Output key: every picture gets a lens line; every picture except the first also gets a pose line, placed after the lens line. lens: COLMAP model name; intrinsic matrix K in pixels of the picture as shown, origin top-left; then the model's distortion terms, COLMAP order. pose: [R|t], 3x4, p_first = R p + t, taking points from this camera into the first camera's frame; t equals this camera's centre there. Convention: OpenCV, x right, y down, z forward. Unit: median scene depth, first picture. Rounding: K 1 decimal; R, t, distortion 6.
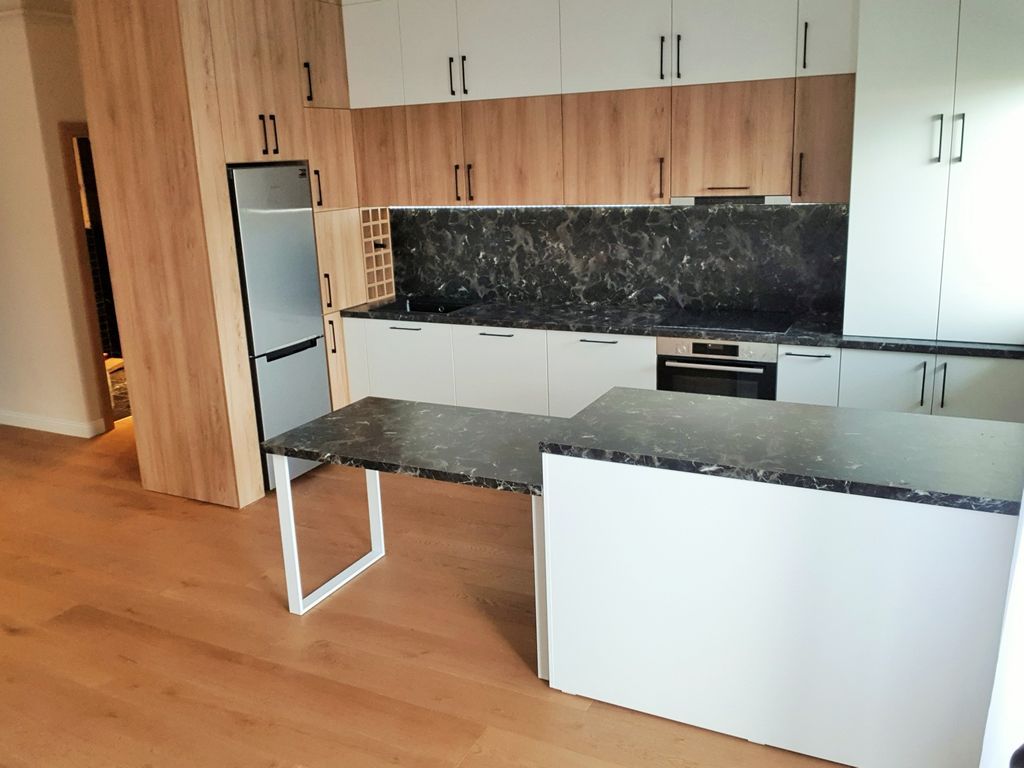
lens RADIAL K [[852.9, 0, 552.5], [0, 852.9, 361.5], [0, 0, 1]] dist [0.000224, -0.002424]
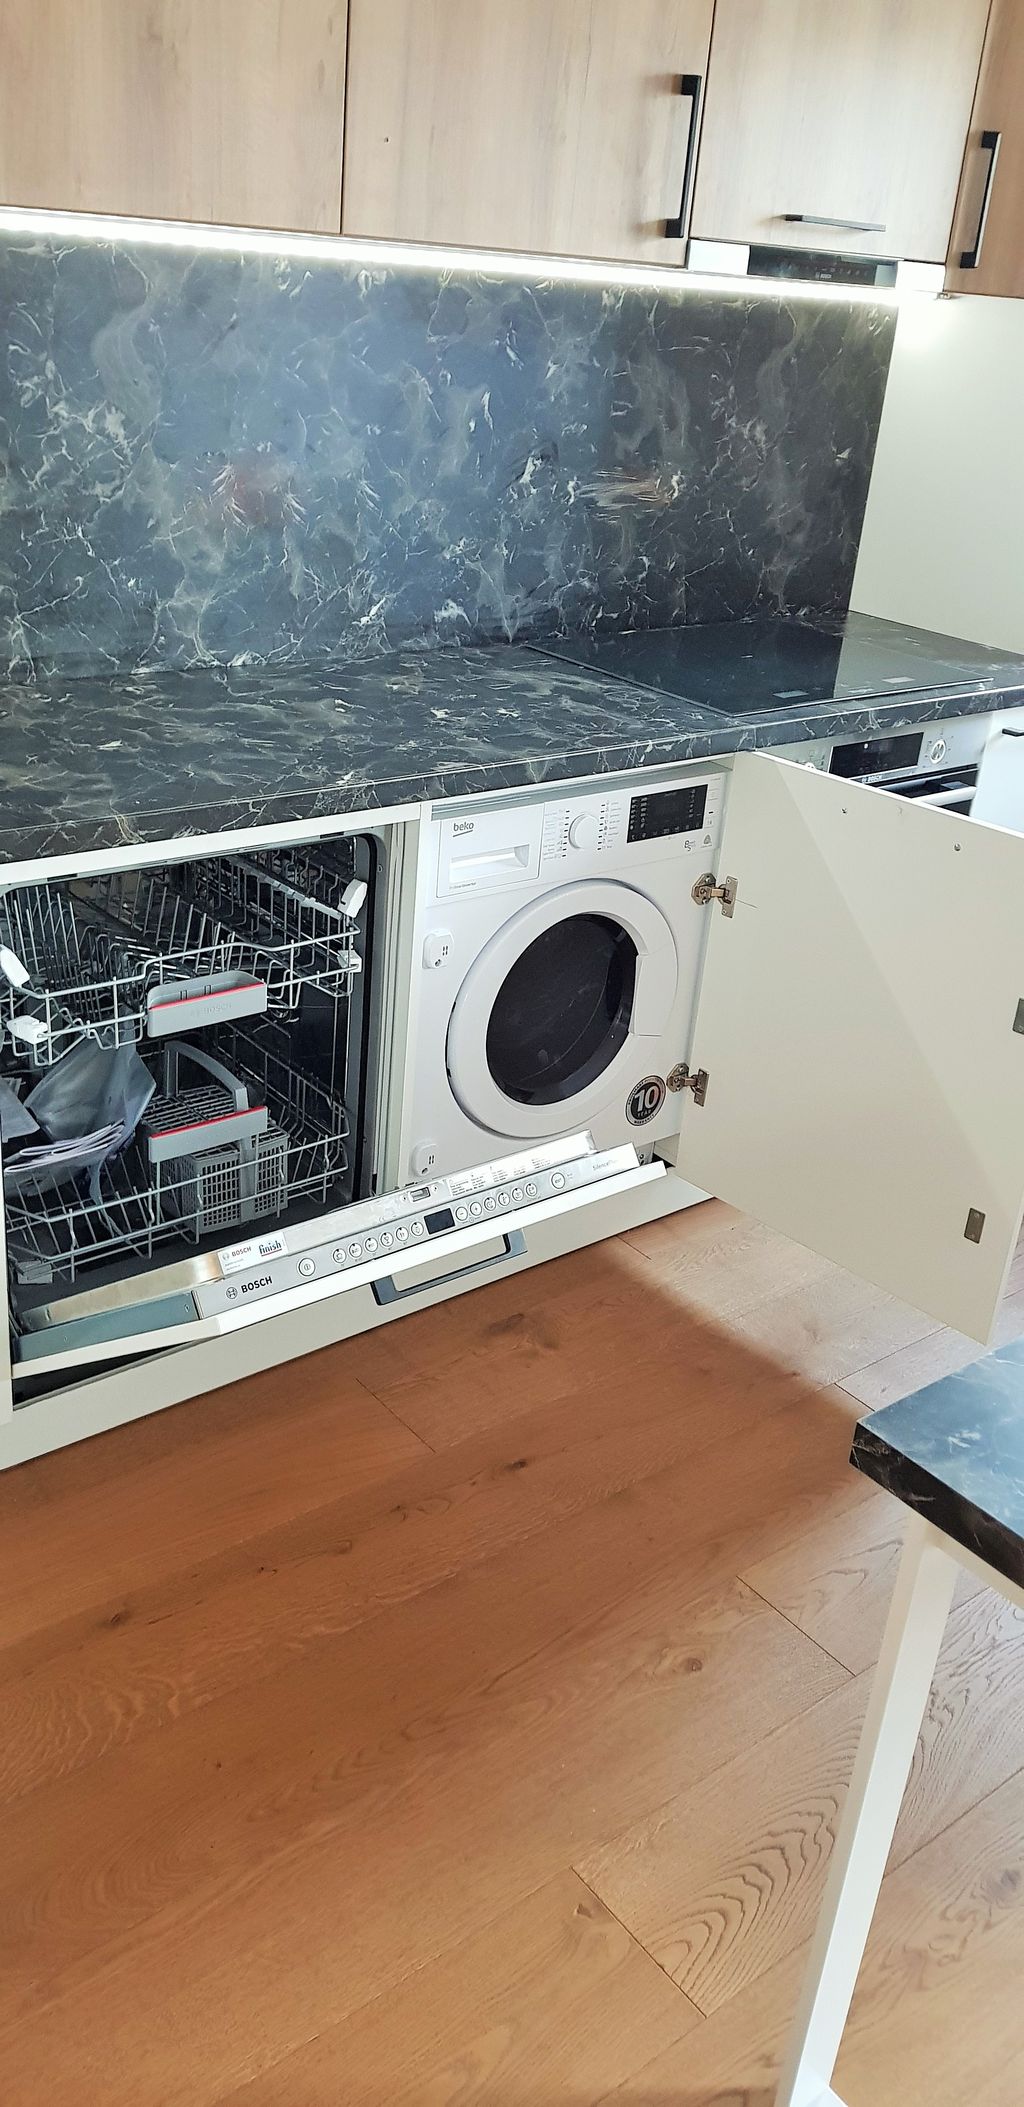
lens RADIAL K [[1655.5, 0, 512.0], [0, 1655.5, 1053.5], [0, 0, 1]] dist [0.076021, -0.133887]
pose [[0.439001, -0.322342, 0.838674, -0.401900], [0.118544, 0.946049, 0.301560, -0.103886], [-0.890632, -0.032966, 0.453528, 0.734996]]
